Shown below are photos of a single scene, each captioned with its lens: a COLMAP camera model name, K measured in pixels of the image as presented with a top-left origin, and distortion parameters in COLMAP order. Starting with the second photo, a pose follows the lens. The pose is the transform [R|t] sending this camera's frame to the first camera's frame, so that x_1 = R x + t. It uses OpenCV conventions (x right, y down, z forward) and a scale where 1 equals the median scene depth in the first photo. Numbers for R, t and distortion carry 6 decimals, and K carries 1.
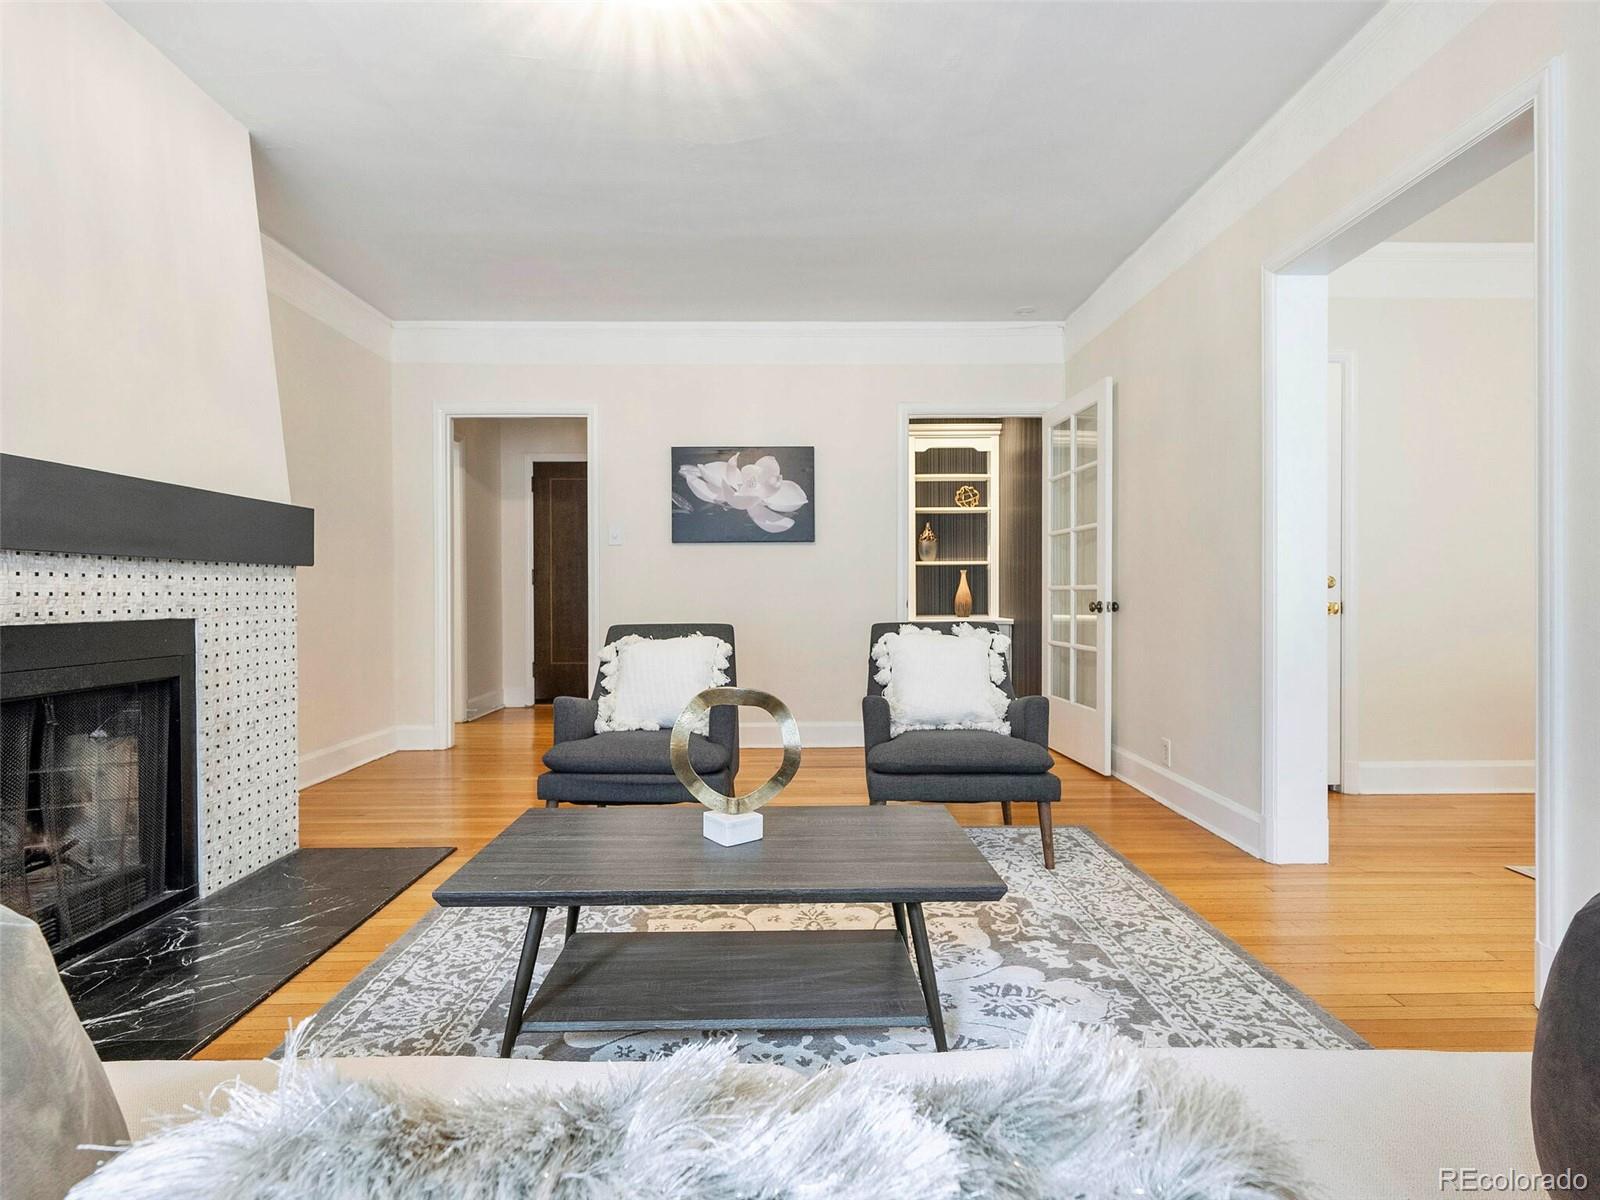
lens RADIAL K [[800.3, 0, 806.2], [0, 800.3, 596.3], [0, 0, 1]] dist [0.001189, -0.000463]
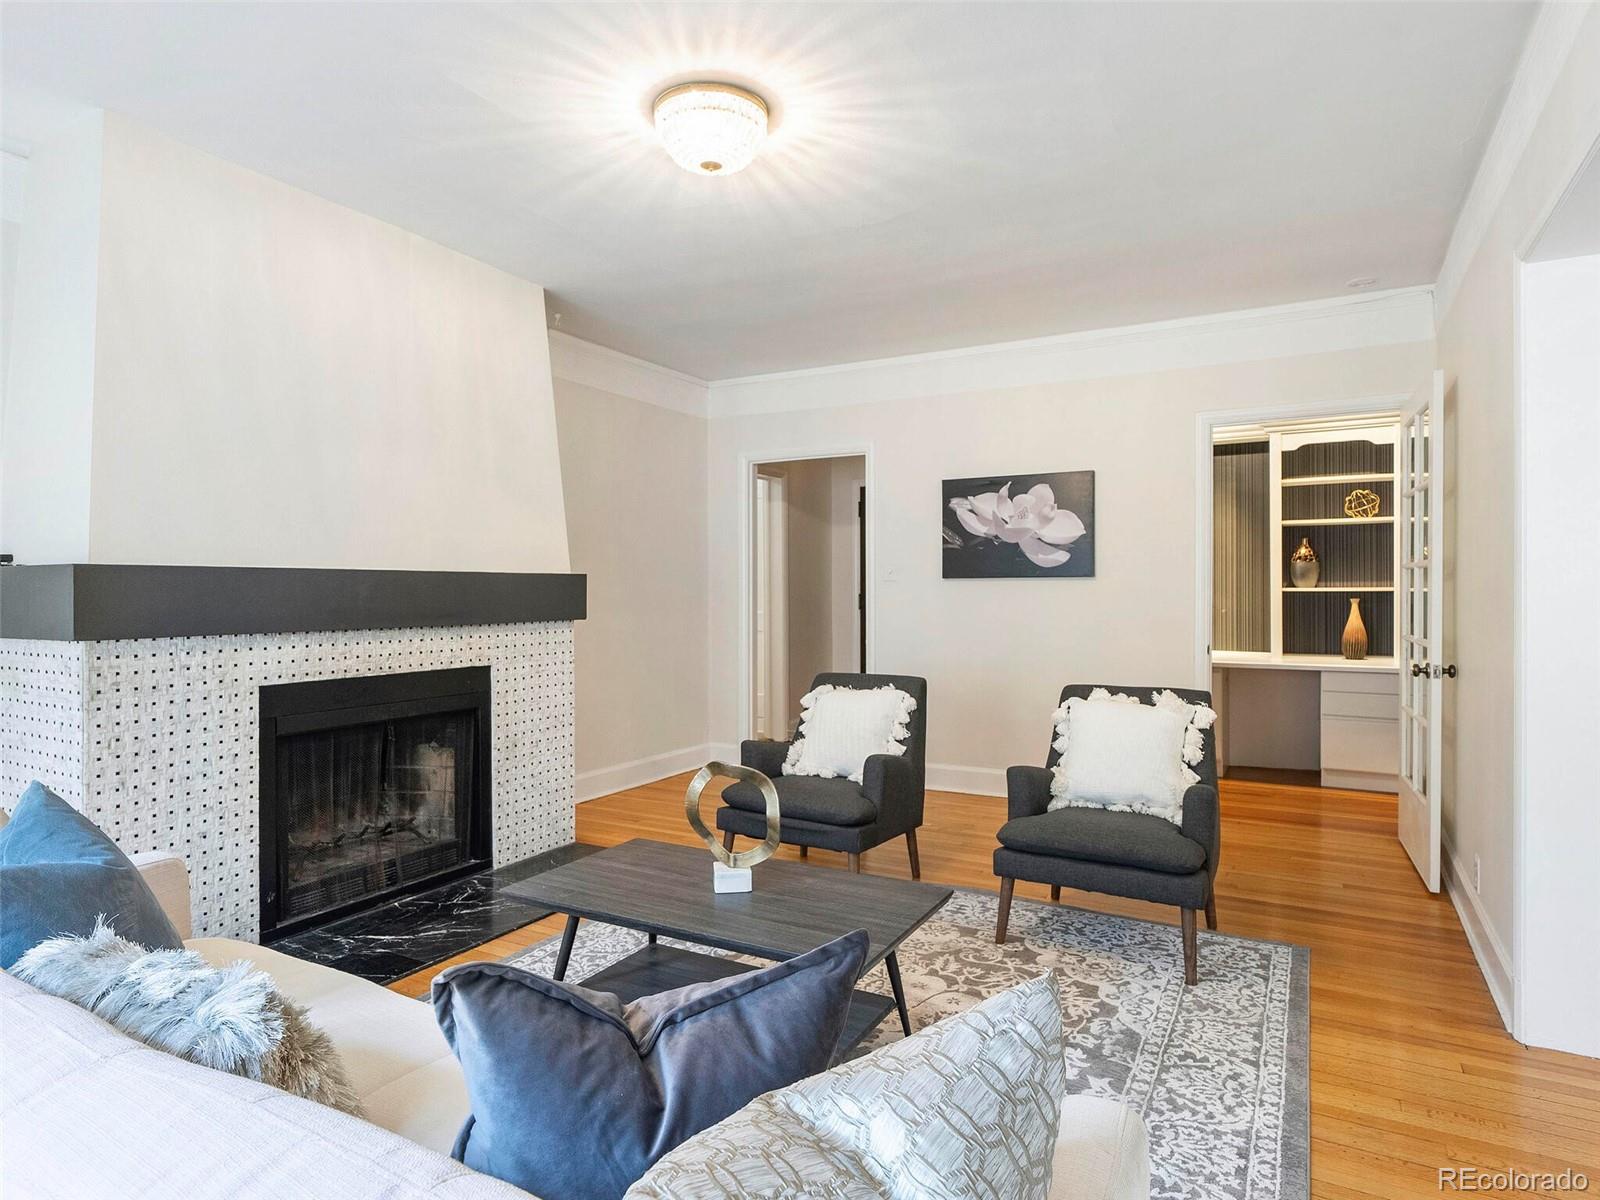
lens RADIAL K [[927.7, 0, 809.5], [0, 927.7, 592.0], [0, 0, 1]] dist [-0.003855, 0.005563]
pose [[0.866644, 0.004926, -0.498903, 0.452652], [-0.004725, 0.999987, 0.001666, -0.092504], [0.498904, 0.000913, 0.866656, -0.095085]]
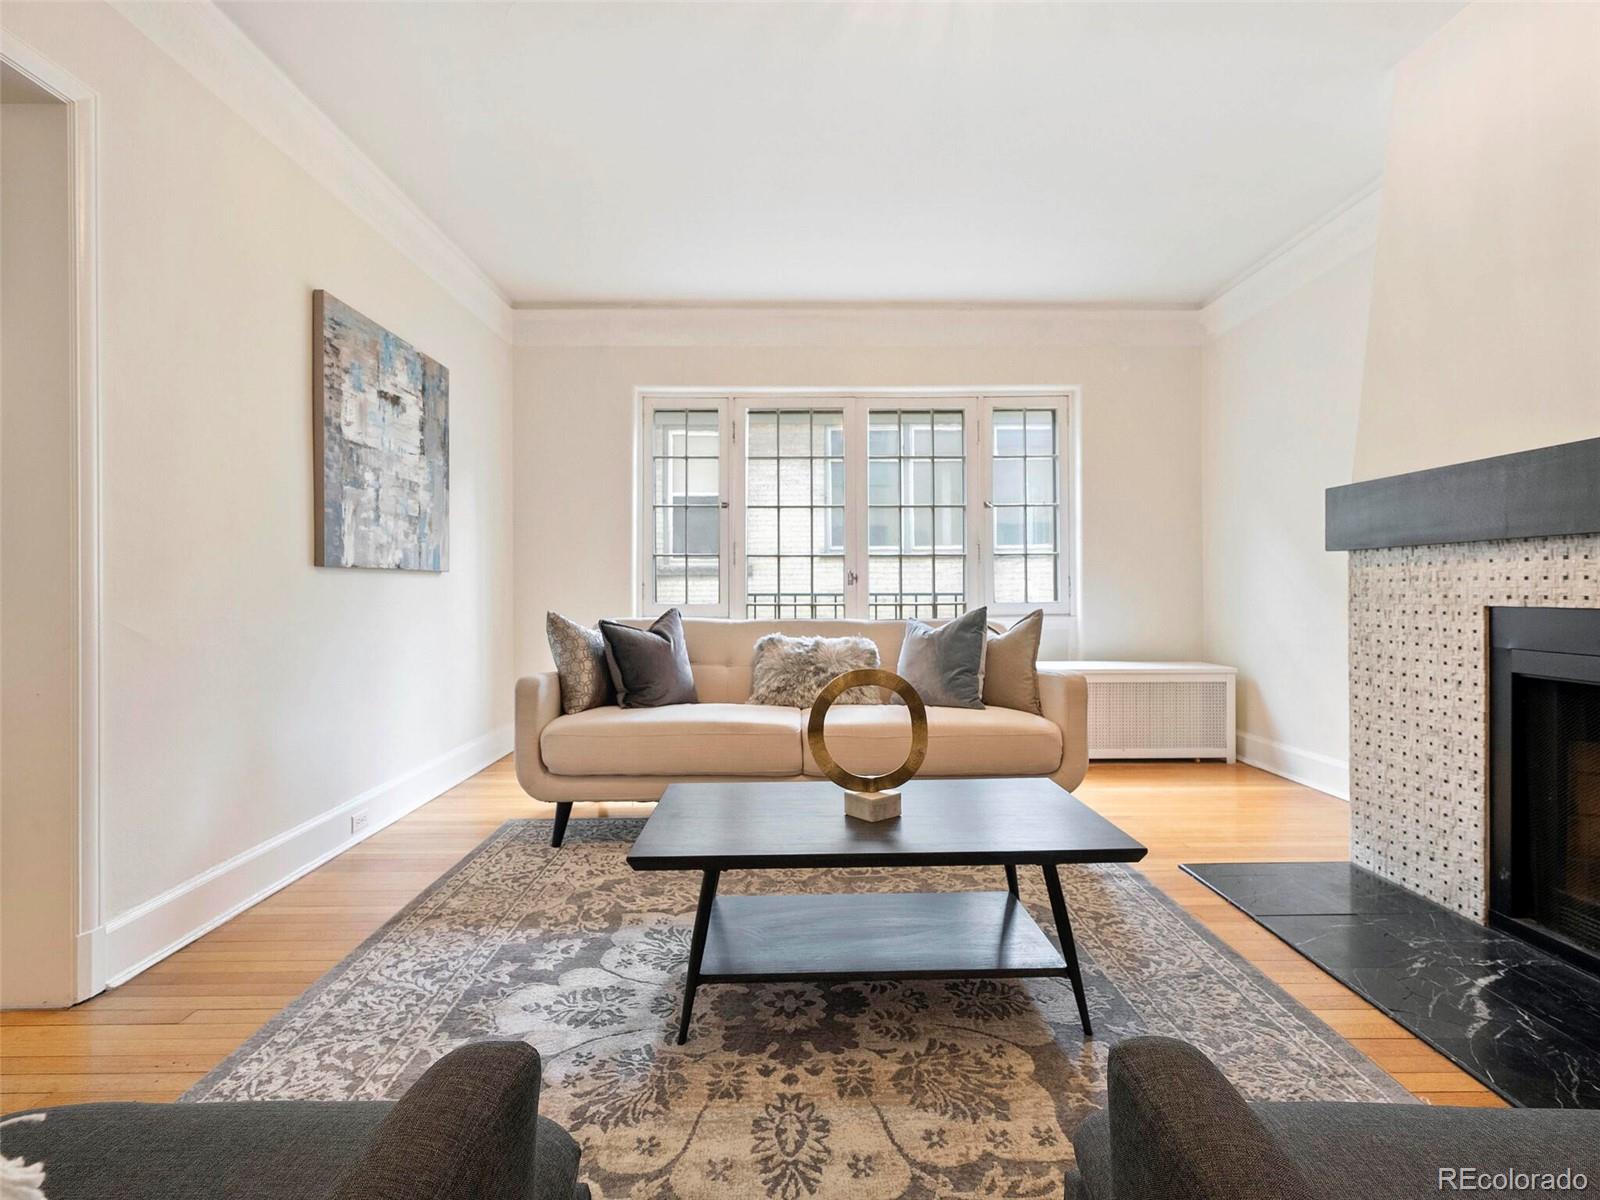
lens RADIAL K [[765.2, 0, 792.5], [0, 765.2, 587.5], [0, 0, 1]] dist [-0.001583, 0.001163]
pose [[-0.999811, 0.008468, 0.017501, -0.003629], [0.008511, 0.999961, 0.002373, -0.001005], [-0.017480, 0.002522, -0.999844, 1.303259]]
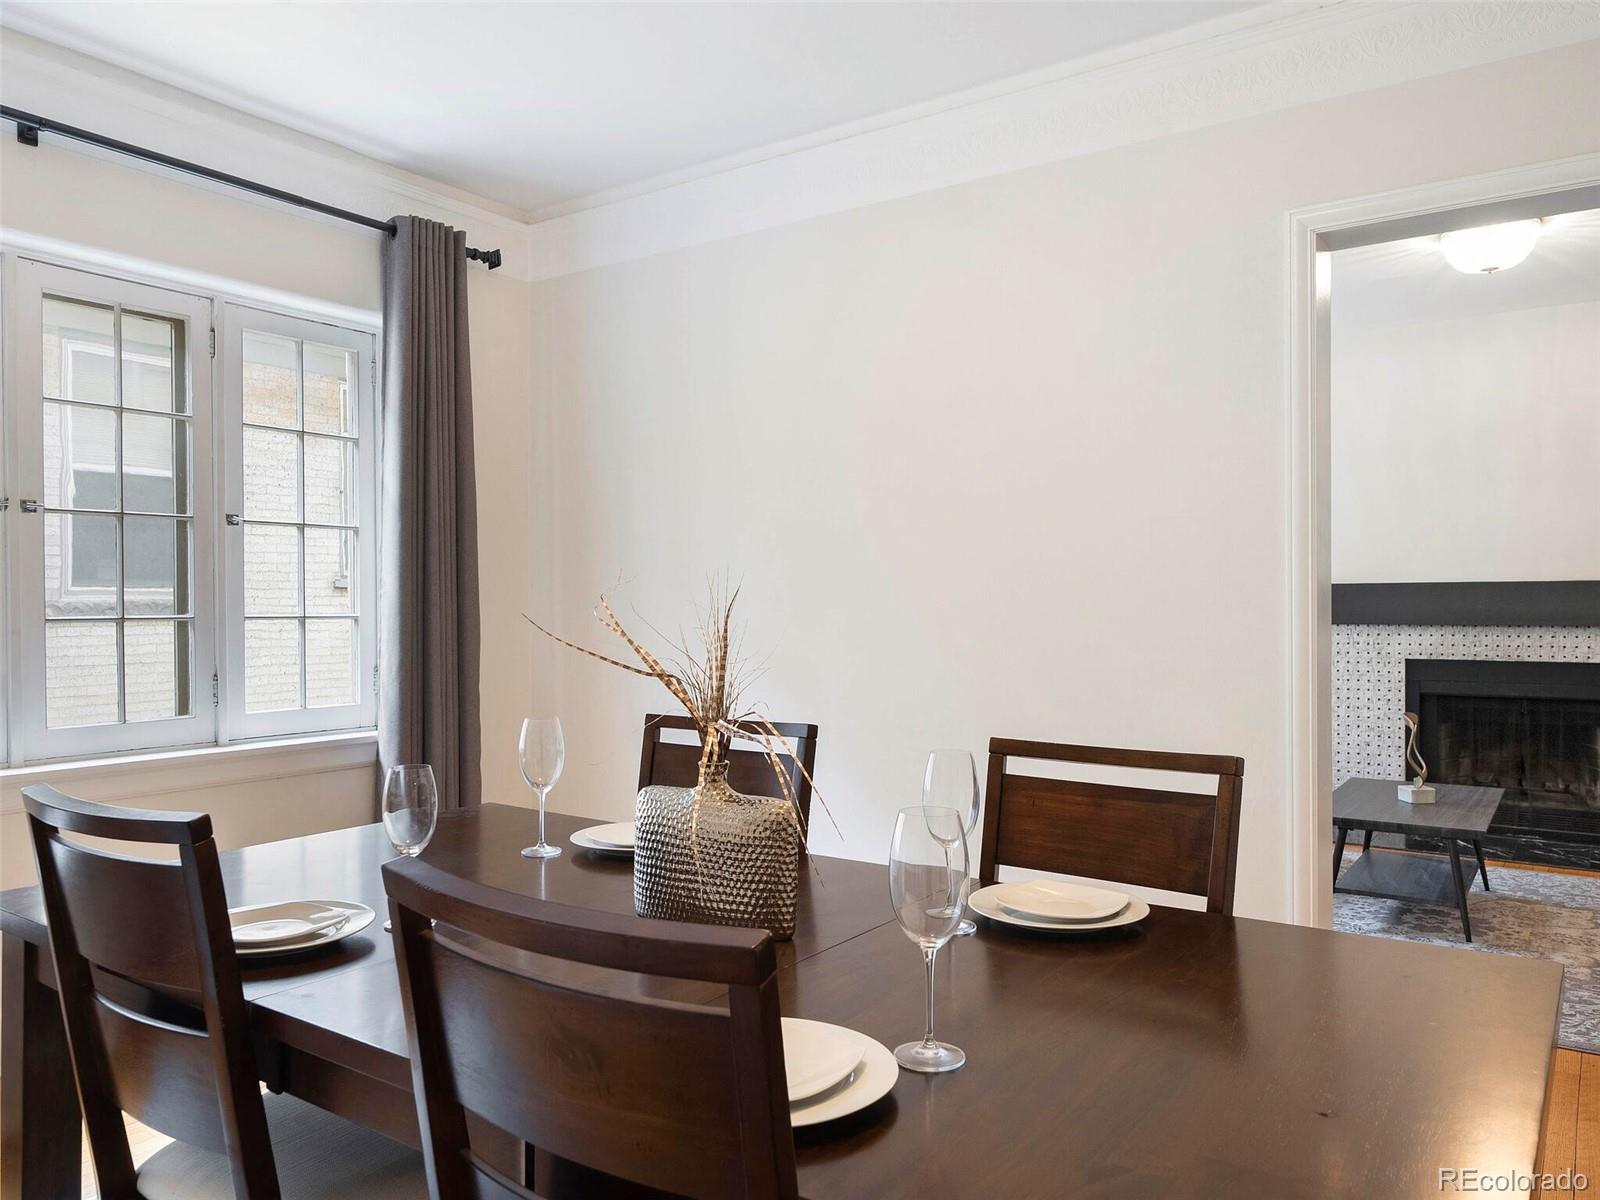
lens RADIAL K [[1173.0, 0, 798.8], [0, 1173.0, 605.7], [0, 0, 1]] dist [0.004824, 0.004977]
pose [[-0.589884, 0.004362, -0.807476, 1.773970], [0.001953, 0.999990, 0.003975, -0.085132], [0.807486, 0.000767, -0.589887, 0.919008]]
